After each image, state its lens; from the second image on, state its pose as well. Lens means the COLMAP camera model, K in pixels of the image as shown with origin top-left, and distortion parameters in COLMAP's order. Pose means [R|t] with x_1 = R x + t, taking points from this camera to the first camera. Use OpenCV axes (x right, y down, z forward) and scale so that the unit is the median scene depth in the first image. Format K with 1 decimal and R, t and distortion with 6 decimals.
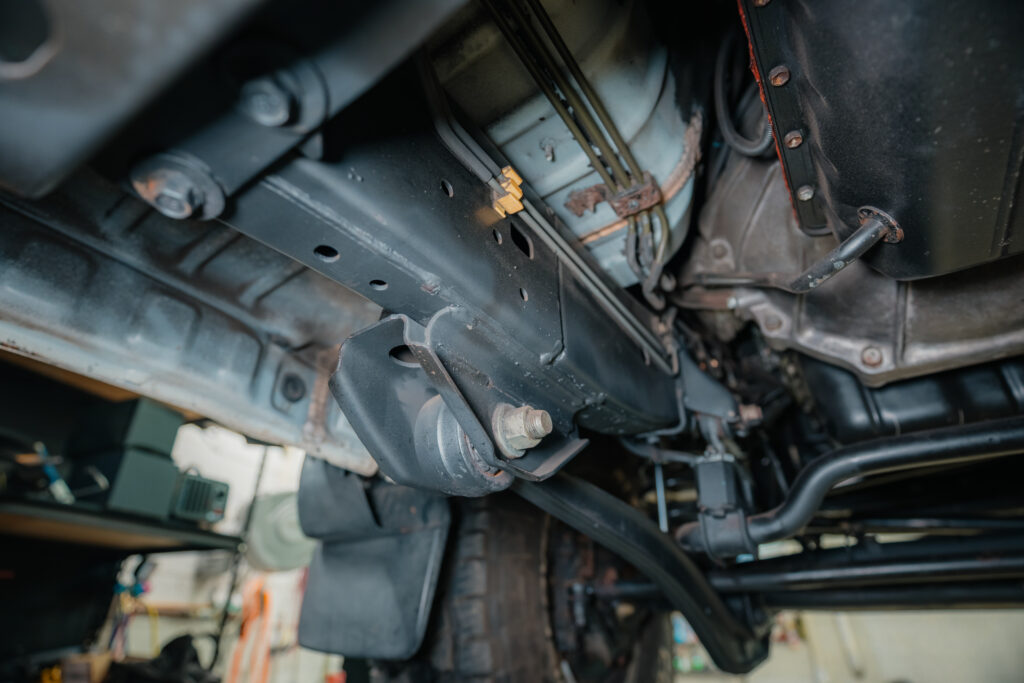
lens RADIAL K [[509.8, 0, 501.2], [0, 509.8, 340.9], [0, 0, 1]] dist [-0.066892, 0.030800]
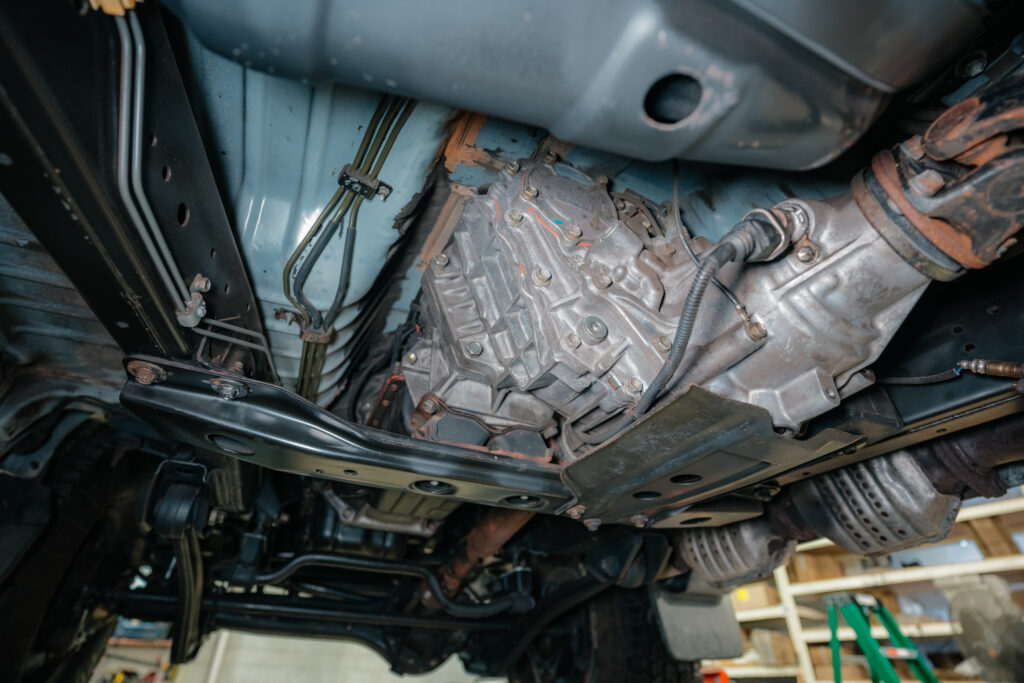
lens RADIAL K [[509.8, 0, 519.1], [0, 509.8, 343.1], [0, 0, 1]] dist [-0.066892, 0.030800]
pose [[0.514525, 0.505950, 0.692300, -0.800273], [-0.452994, 0.845894, -0.281530, -0.326348], [-0.728052, -0.168753, 0.664426, -0.927115]]
